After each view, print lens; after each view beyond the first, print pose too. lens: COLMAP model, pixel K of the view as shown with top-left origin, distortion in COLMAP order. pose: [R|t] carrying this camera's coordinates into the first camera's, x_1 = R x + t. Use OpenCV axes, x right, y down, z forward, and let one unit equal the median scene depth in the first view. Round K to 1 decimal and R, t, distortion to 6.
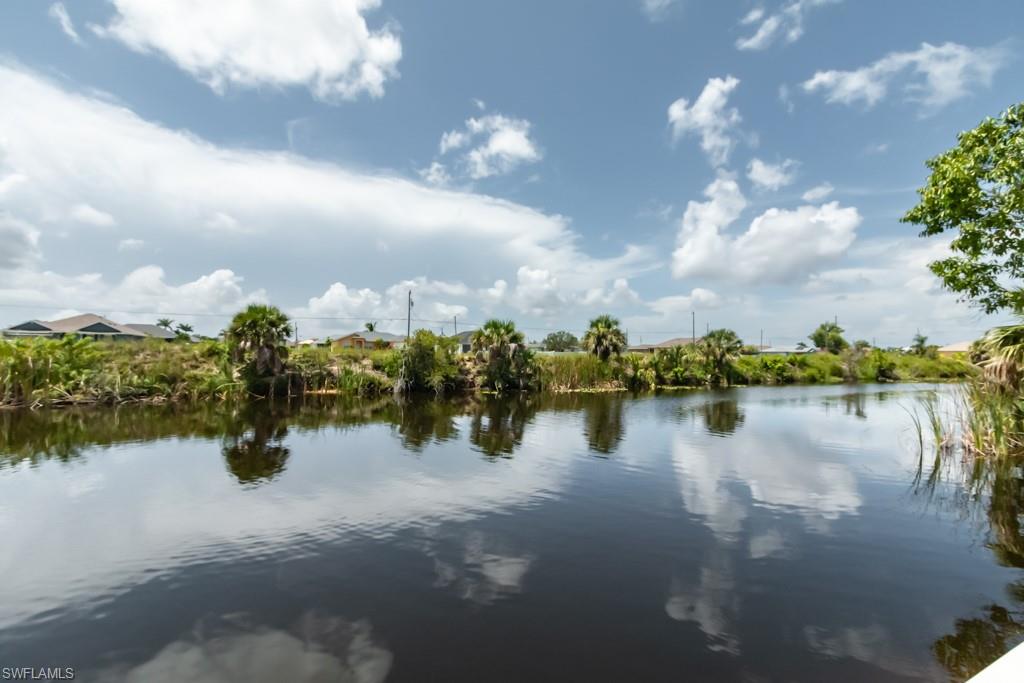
lens RADIAL K [[464.8, 0, 502.9], [0, 464.8, 354.6], [0, 0, 1]] dist [0.002971, -0.000491]
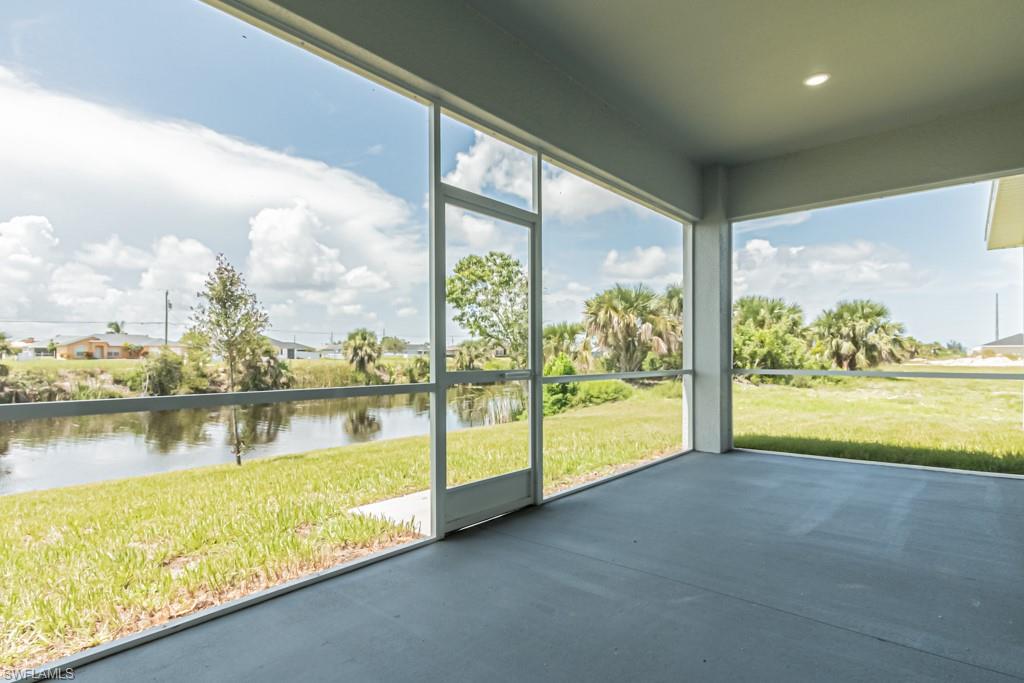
lens RADIAL K [[507.5, 0, 507.0], [0, 507.5, 358.0], [0, 0, 1]] dist [0.001369, 0.000544]
pose [[0.931735, -0.012263, 0.362933, 0.116593], [0.009501, 0.999911, 0.009396, -0.025499], [-0.363016, -0.005306, 0.931768, -0.338704]]
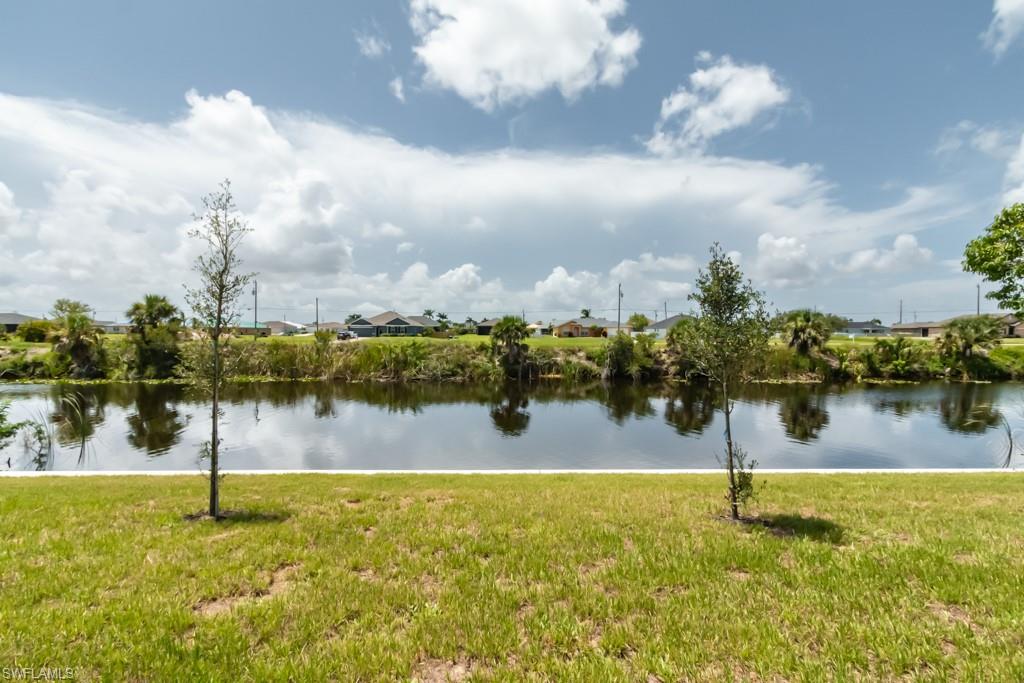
lens RADIAL K [[456.5, 0, 507.9], [0, 456.5, 343.0], [0, 0, 1]] dist [0.001033, 0.000130]
pose [[0.900023, 0.003579, -0.435828, 0.080339], [0.006554, 0.999742, 0.021744, -0.042083], [0.435793, -0.022427, 0.899767, -0.246664]]
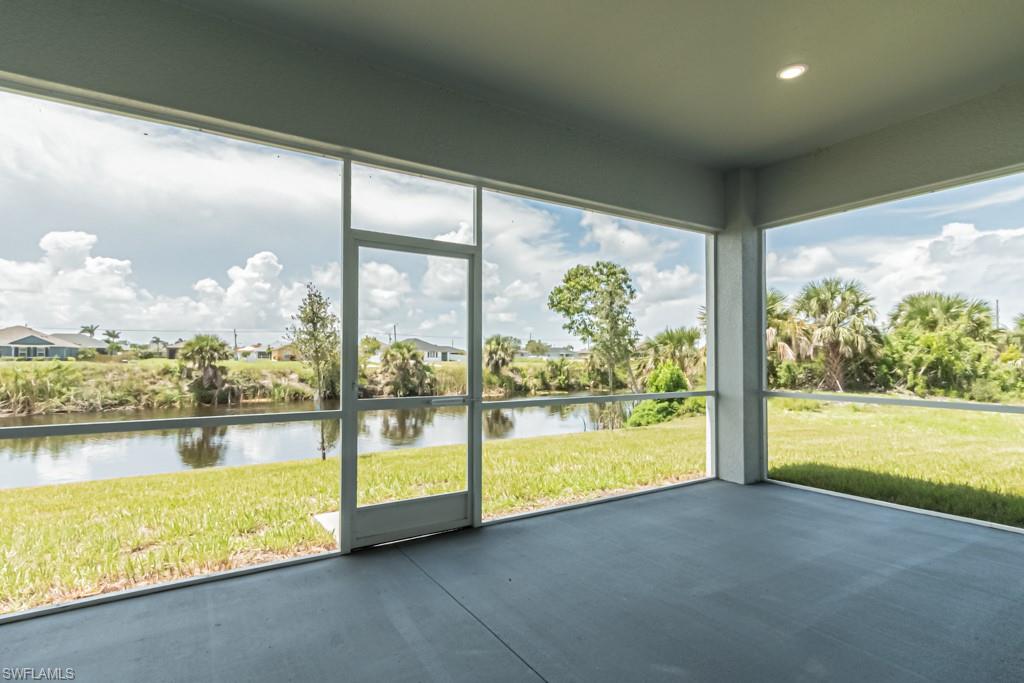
lens RADIAL K [[487.4, 0, 511.3], [0, 487.4, 349.9], [0, 0, 1]] dist [0.002998, -0.000294]
pose [[0.996214, -0.005900, 0.086733, 0.171031], [0.007068, 0.999888, -0.013165, -0.031745], [-0.086645, 0.013728, 0.996145, -0.350273]]
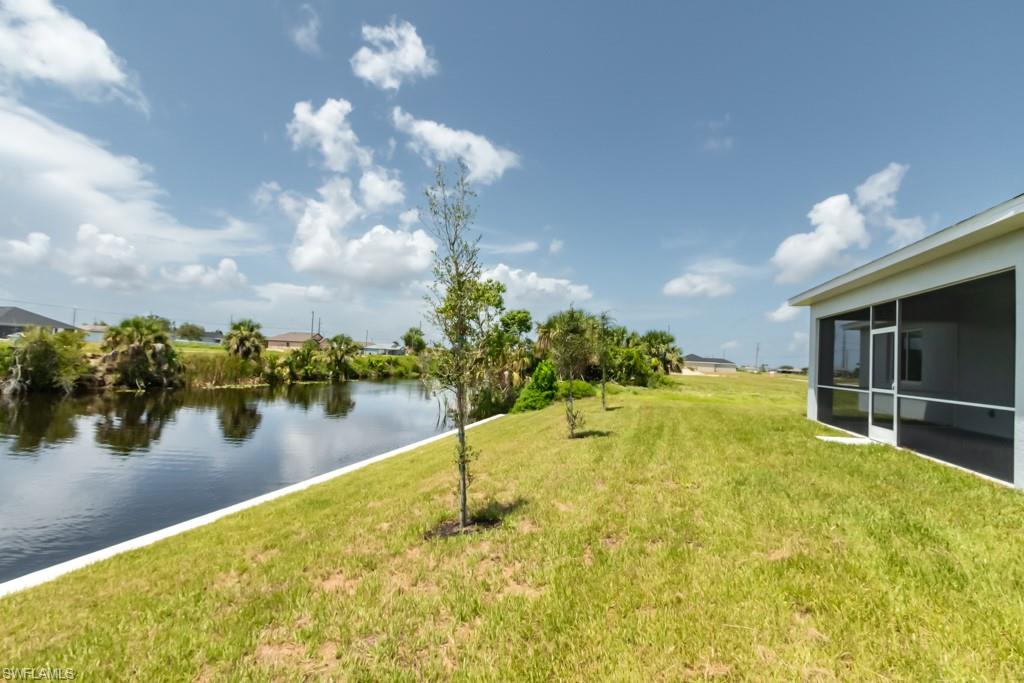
lens RADIAL K [[456.5, 0, 507.9], [0, 456.5, 343.0], [0, 0, 1]] dist [0.001033, 0.000130]
pose [[0.684892, 0.048990, 0.726995, -0.180857], [-0.044306, 0.998691, -0.025559, -0.032169], [-0.727296, -0.014705, 0.686166, -0.269326]]
